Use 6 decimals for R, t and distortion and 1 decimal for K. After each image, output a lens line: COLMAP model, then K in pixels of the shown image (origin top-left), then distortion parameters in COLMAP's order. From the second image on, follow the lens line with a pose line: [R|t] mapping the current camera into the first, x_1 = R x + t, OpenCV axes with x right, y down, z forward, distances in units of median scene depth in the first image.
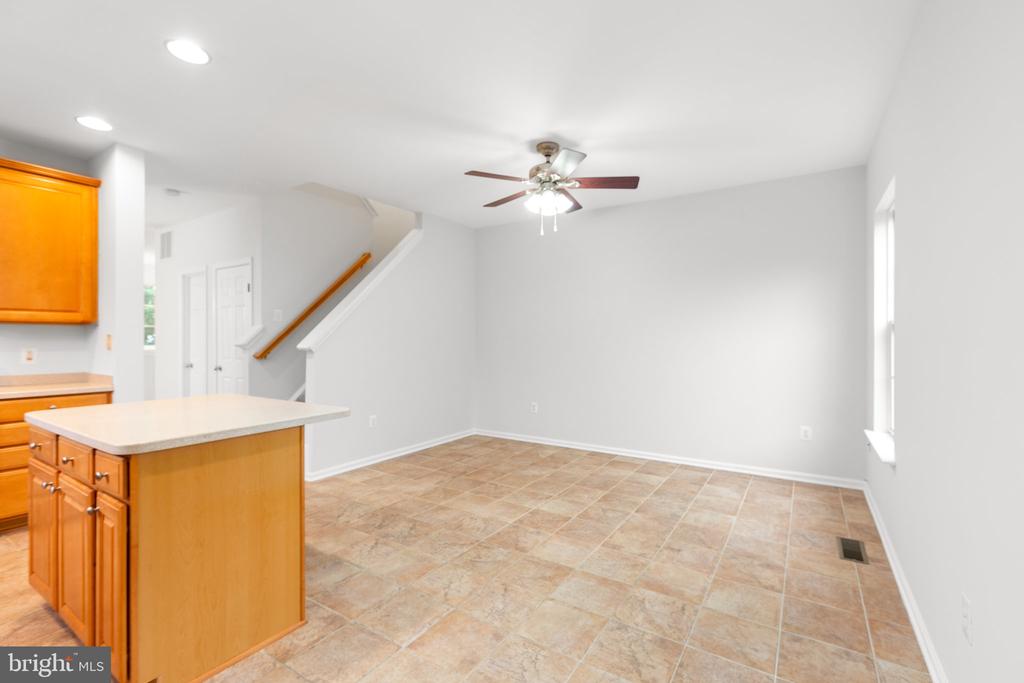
lens RADIAL K [[451.6, 0, 512.0], [0, 451.6, 341.5], [0, 0, 1]] dist [0.000295, 0.000037]
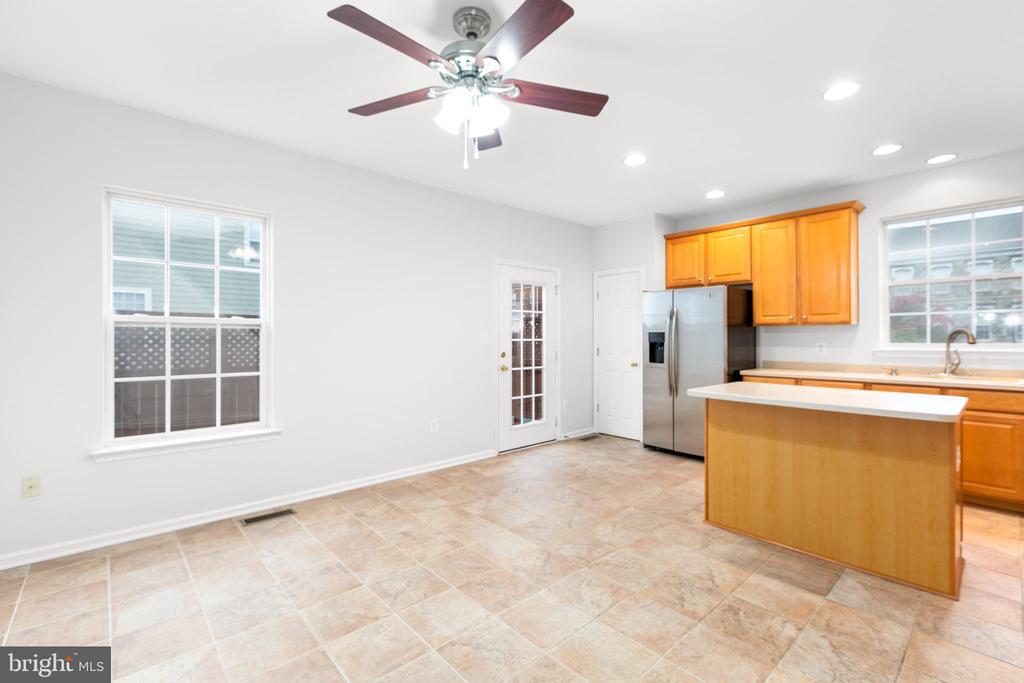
lens RADIAL K [[451.6, 0, 512.0], [0, 451.6, 341.5], [0, 0, 1]] dist [0.000295, 0.000037]
pose [[-0.967596, -0.001369, 0.252501, -0.152008], [0.001837, 0.999921, 0.012461, -0.009511], [-0.252498, 0.012521, -0.967516, 1.908481]]
